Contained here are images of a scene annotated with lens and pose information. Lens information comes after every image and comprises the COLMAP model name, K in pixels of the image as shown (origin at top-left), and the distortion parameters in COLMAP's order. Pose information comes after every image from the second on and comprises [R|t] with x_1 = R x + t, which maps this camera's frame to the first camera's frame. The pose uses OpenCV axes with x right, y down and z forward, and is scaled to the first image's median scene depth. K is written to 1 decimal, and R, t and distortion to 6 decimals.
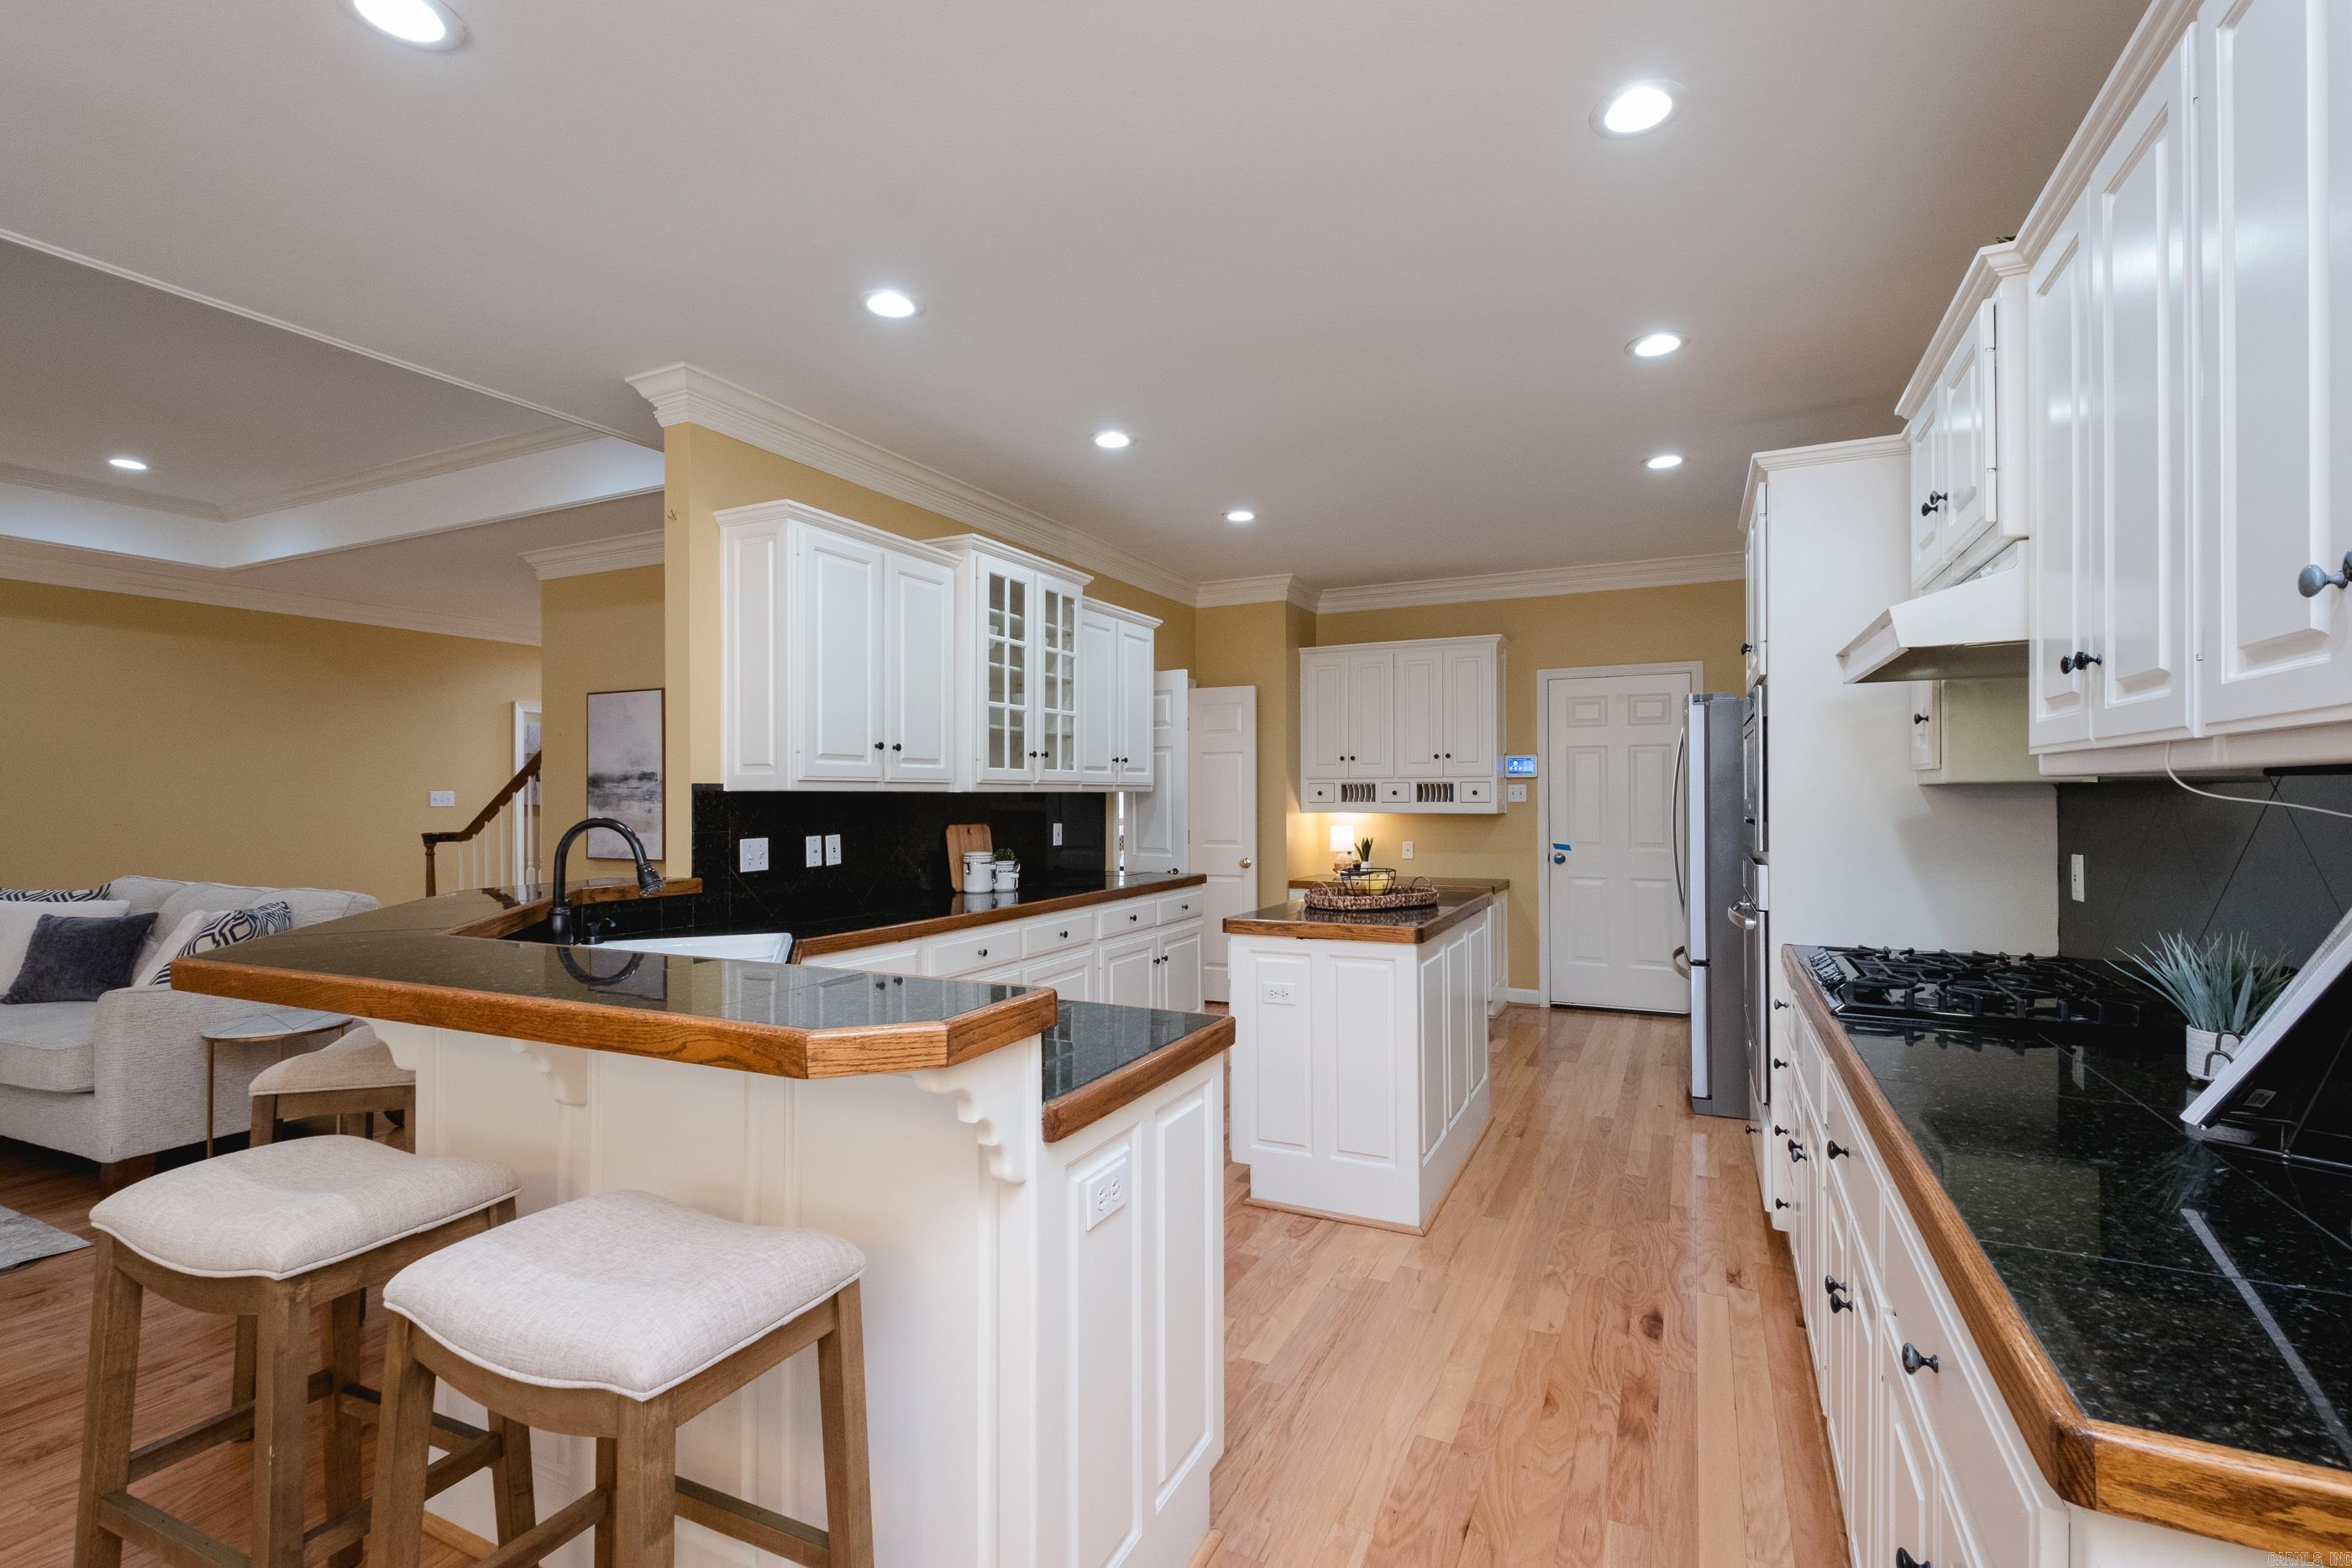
lens RADIAL K [[1040.4, 0, 1231.6], [0, 1040.4, 792.5], [0, 0, 1]] dist [0.000599, -0.000211]
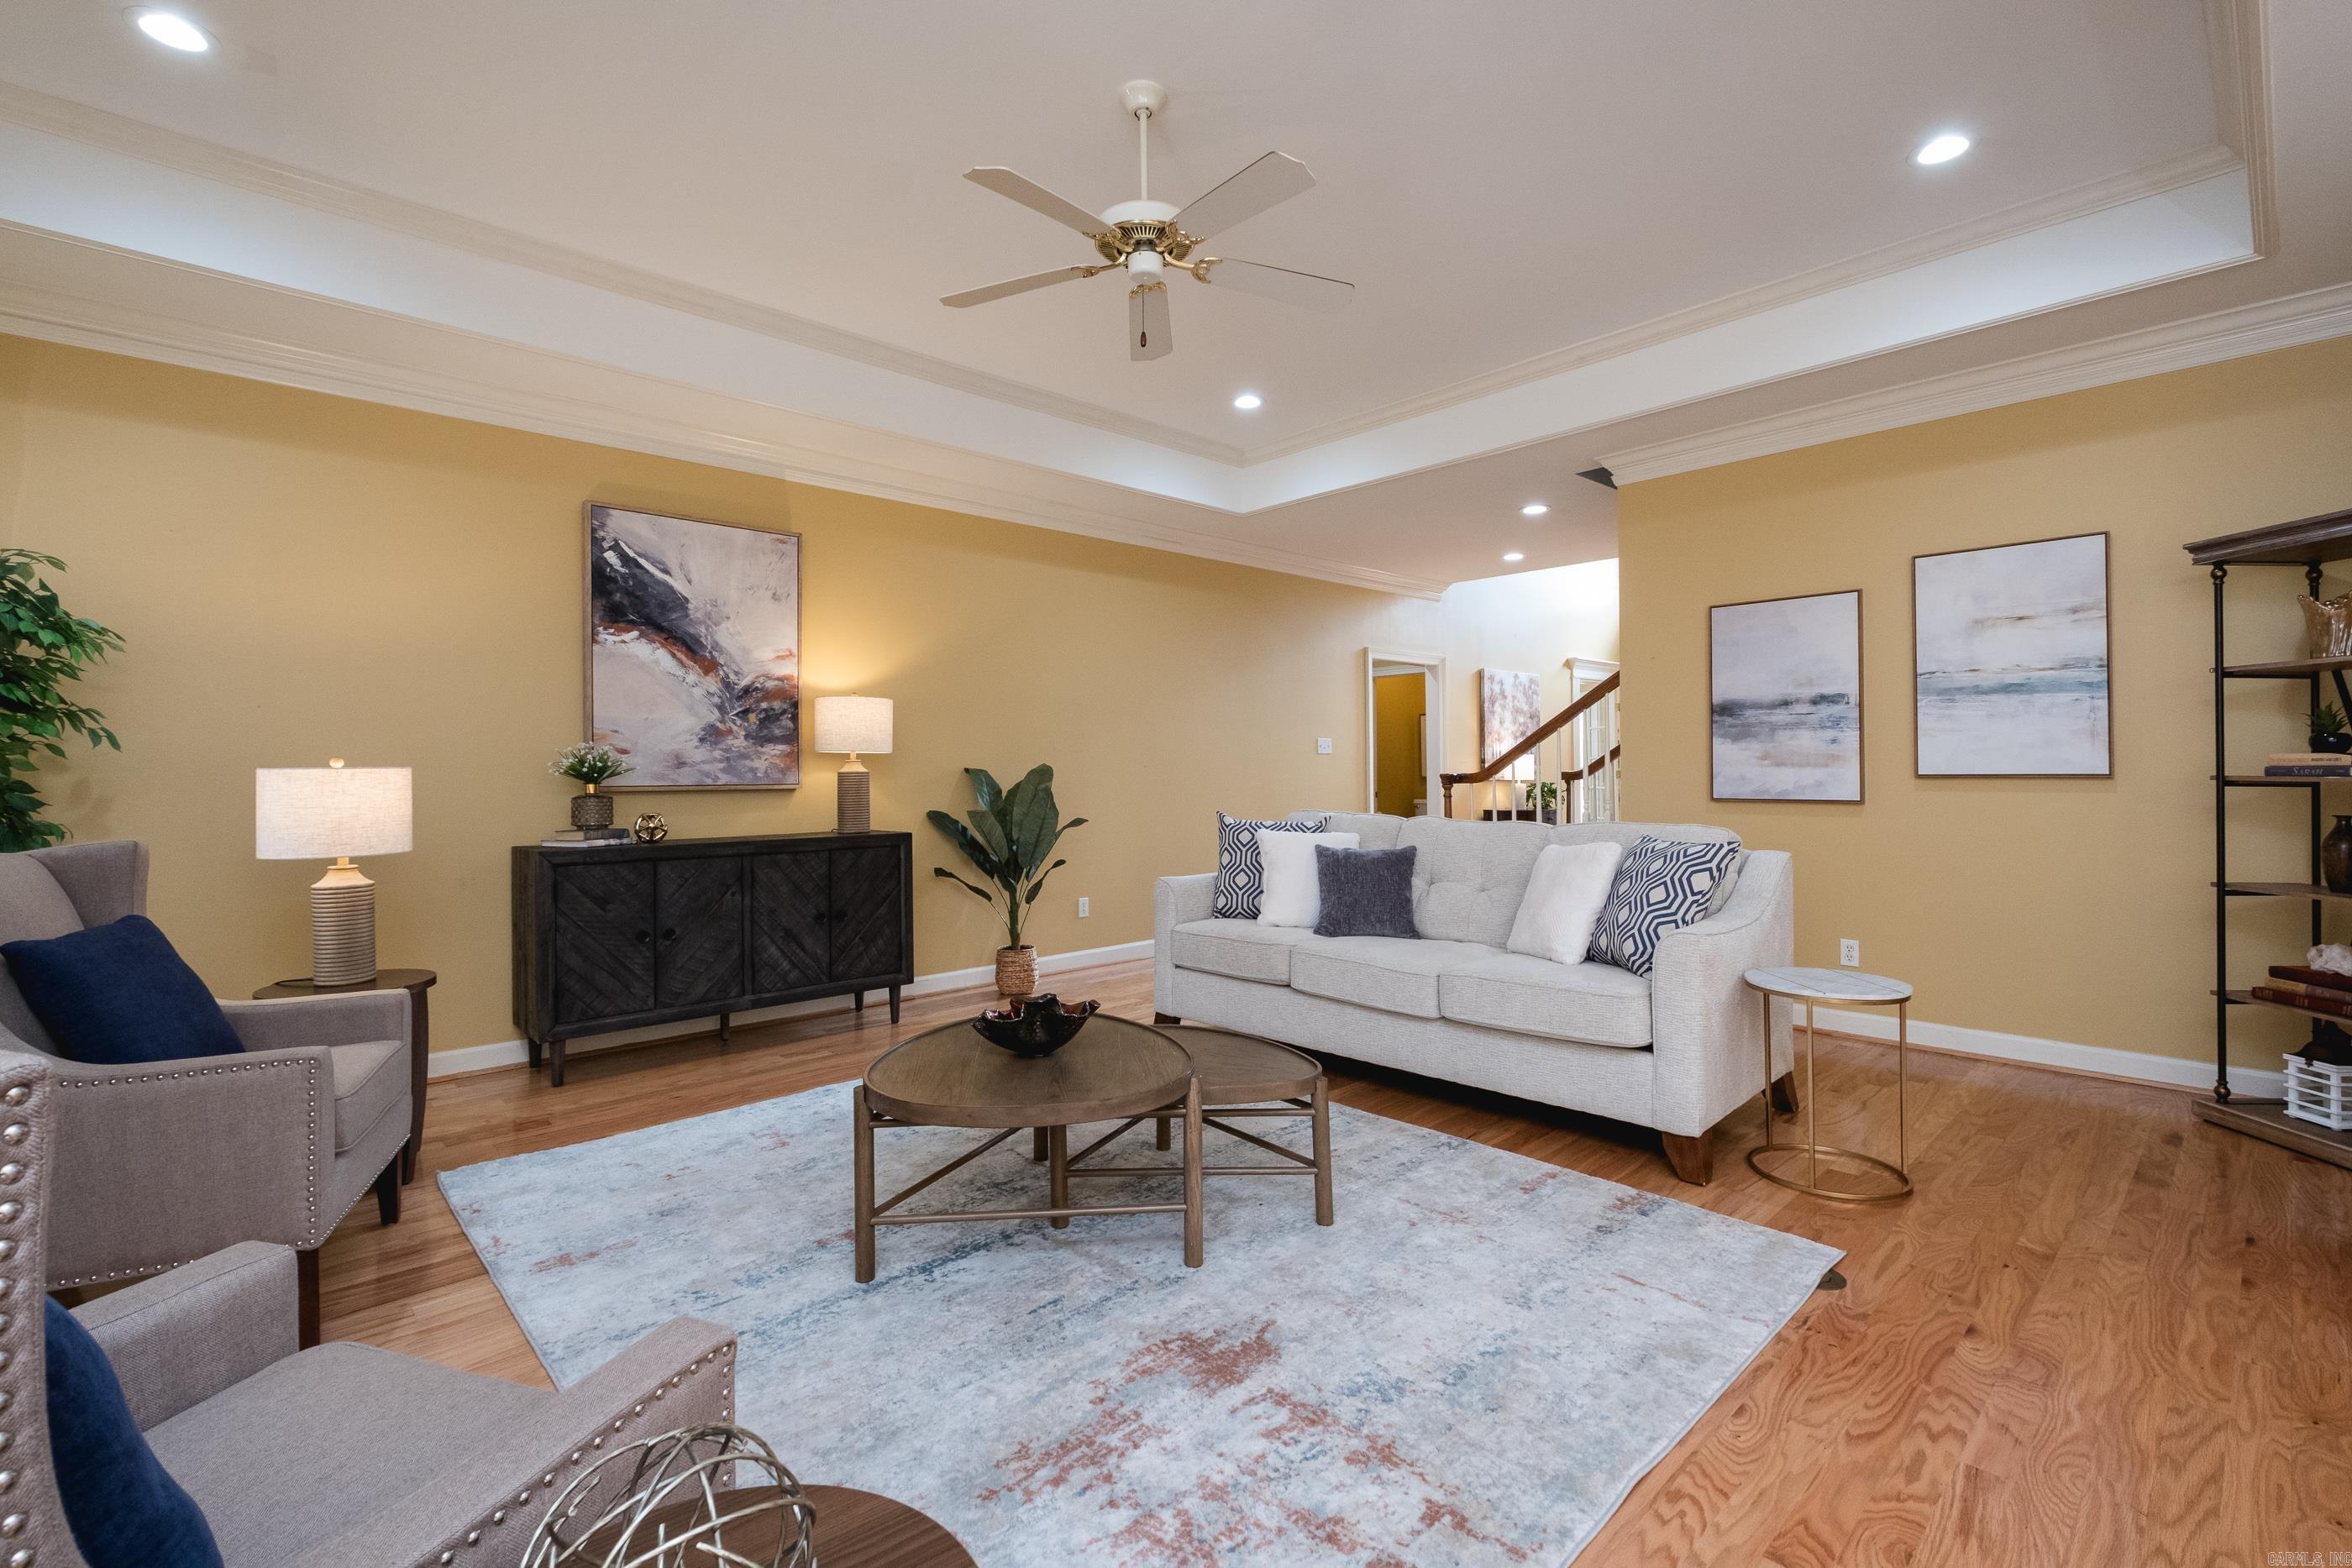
lens RADIAL K [[1041.2, 0, 1172.0], [0, 1041.2, 764.8], [0, 0, 1]] dist [0.010027, -0.000055]
pose [[0.921682, -0.005035, -0.387914, -0.727319], [0.005164, 0.999986, -0.000711, 0.034665], [0.387912, -0.001347, 0.921695, 0.037814]]
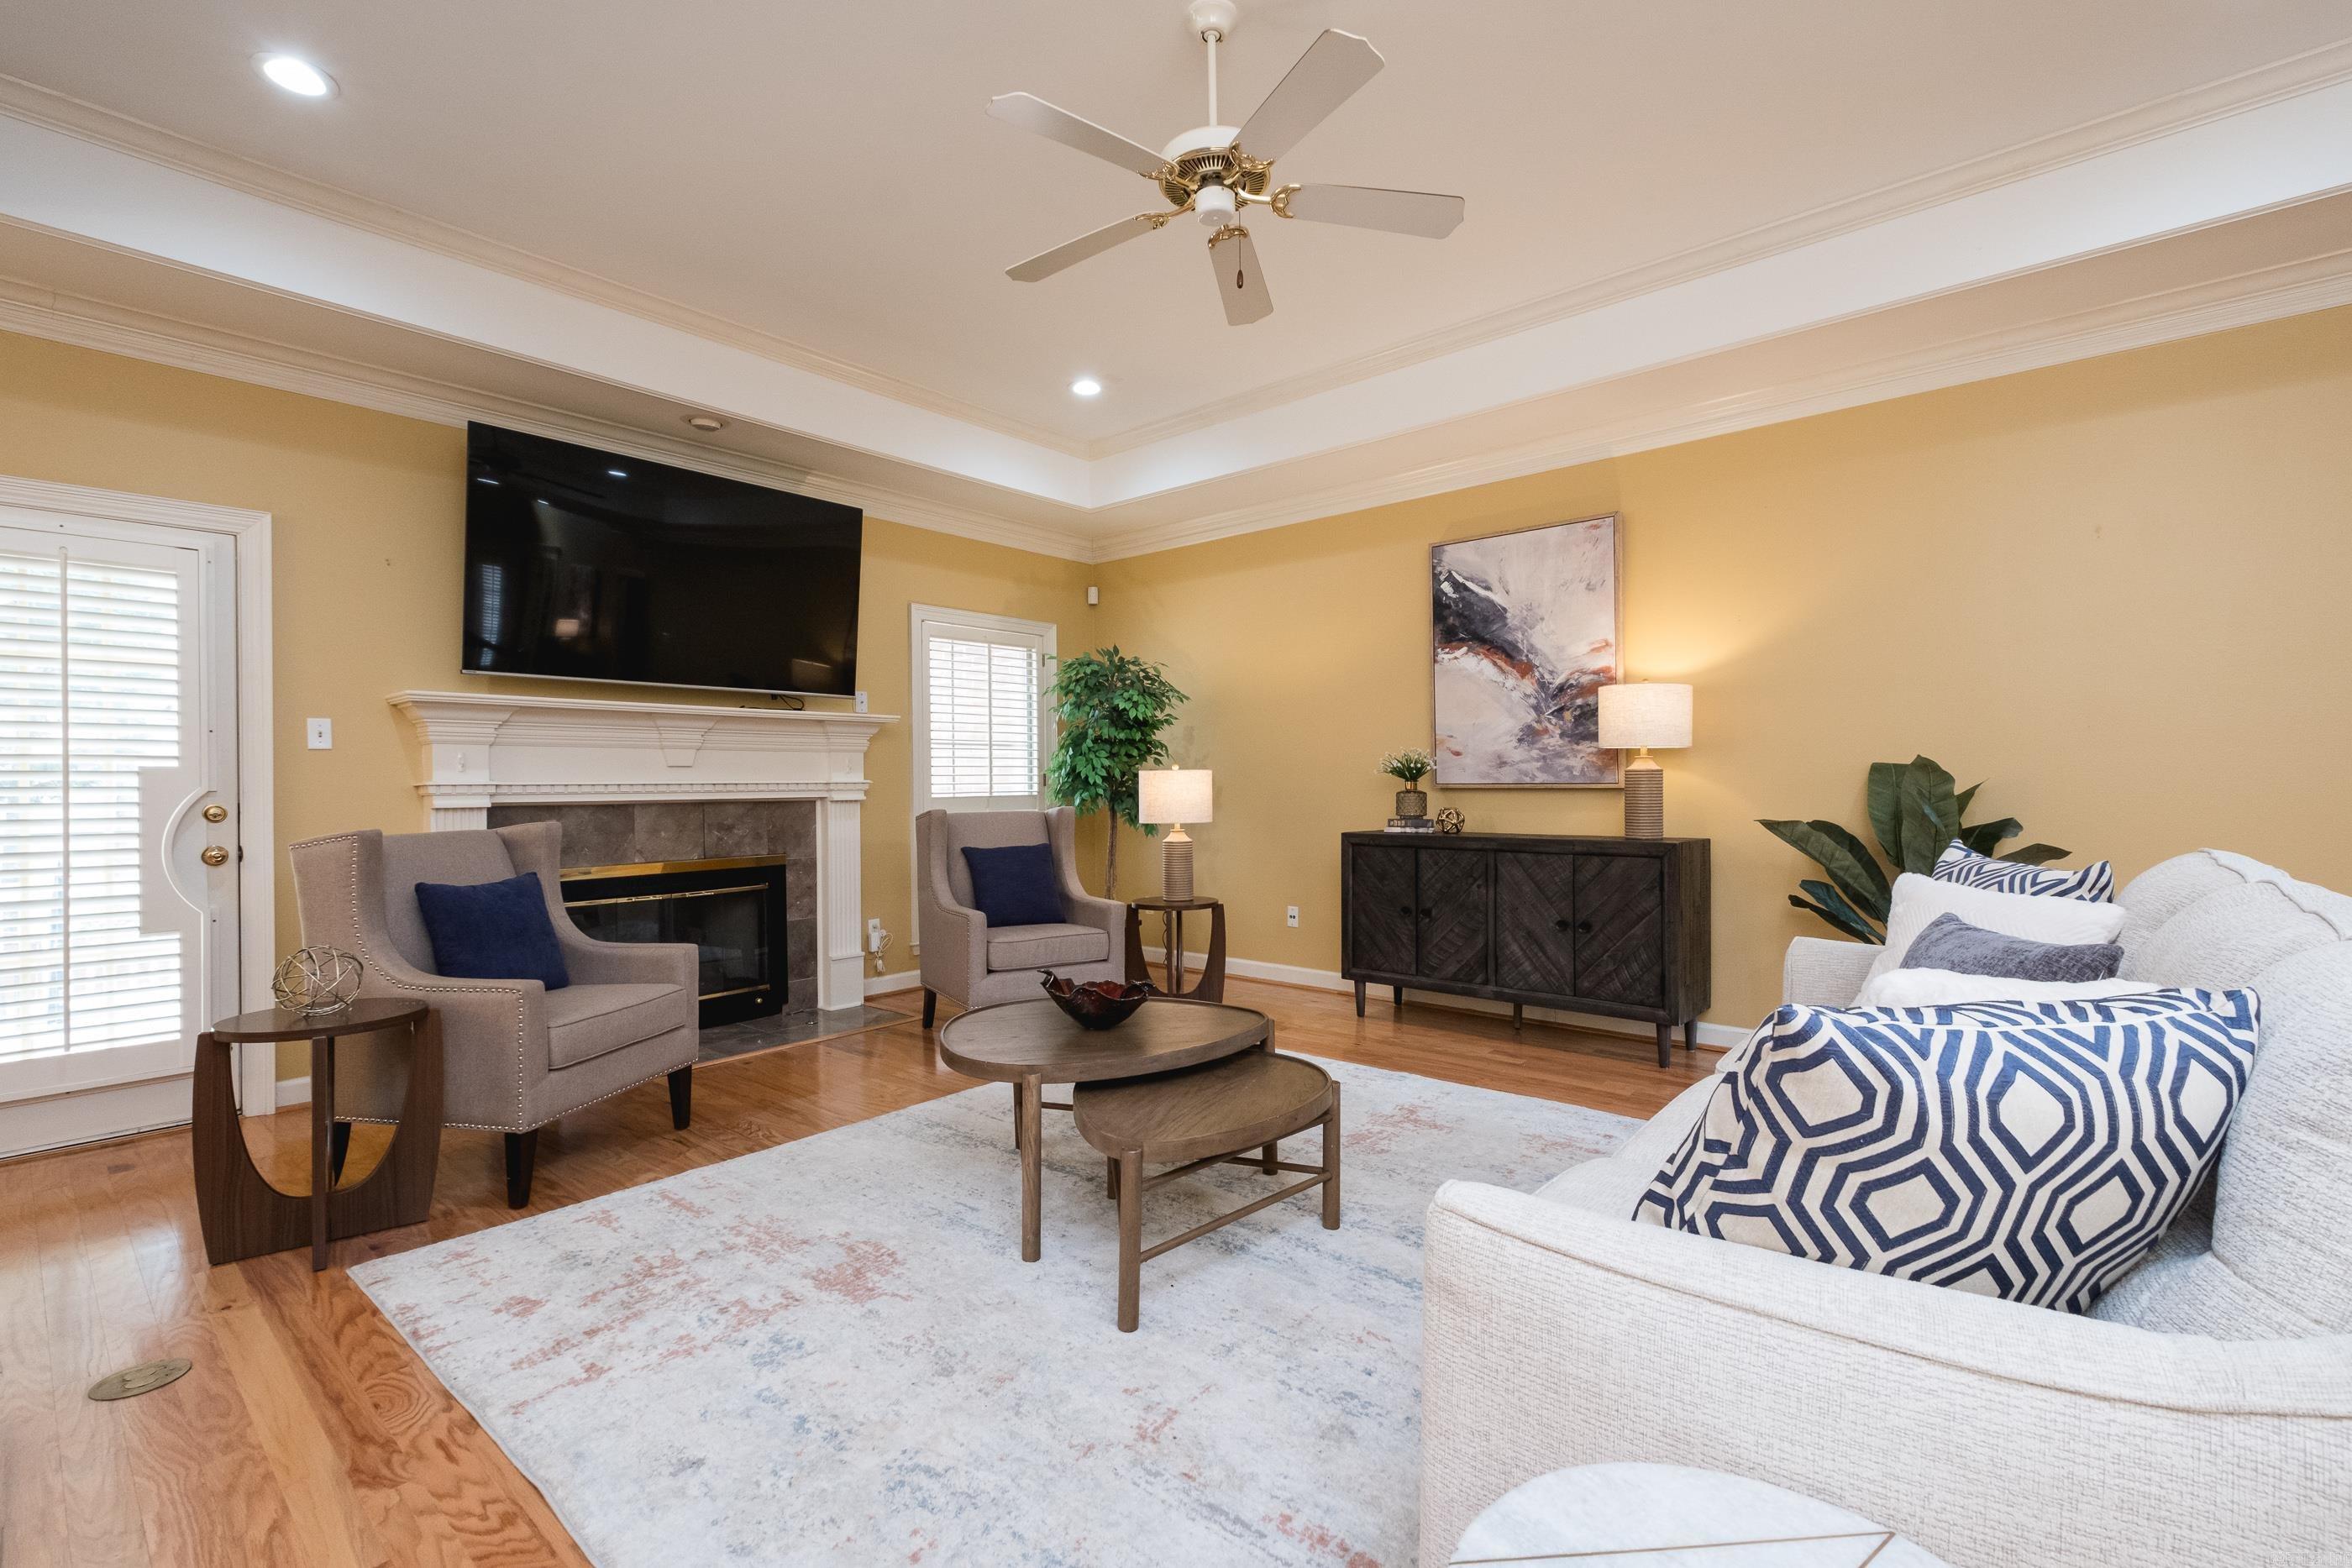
lens RADIAL K [[1019.3, 0, 1181.8], [0, 1019.3, 782.6], [0, 0, 1]] dist [0.002758, -0.000479]
pose [[-0.283877, 0.005358, -0.958846, -0.487091], [0.010952, 0.999937, 0.002345, 0.042911], [0.958798, -0.009836, -0.283918, 0.652105]]
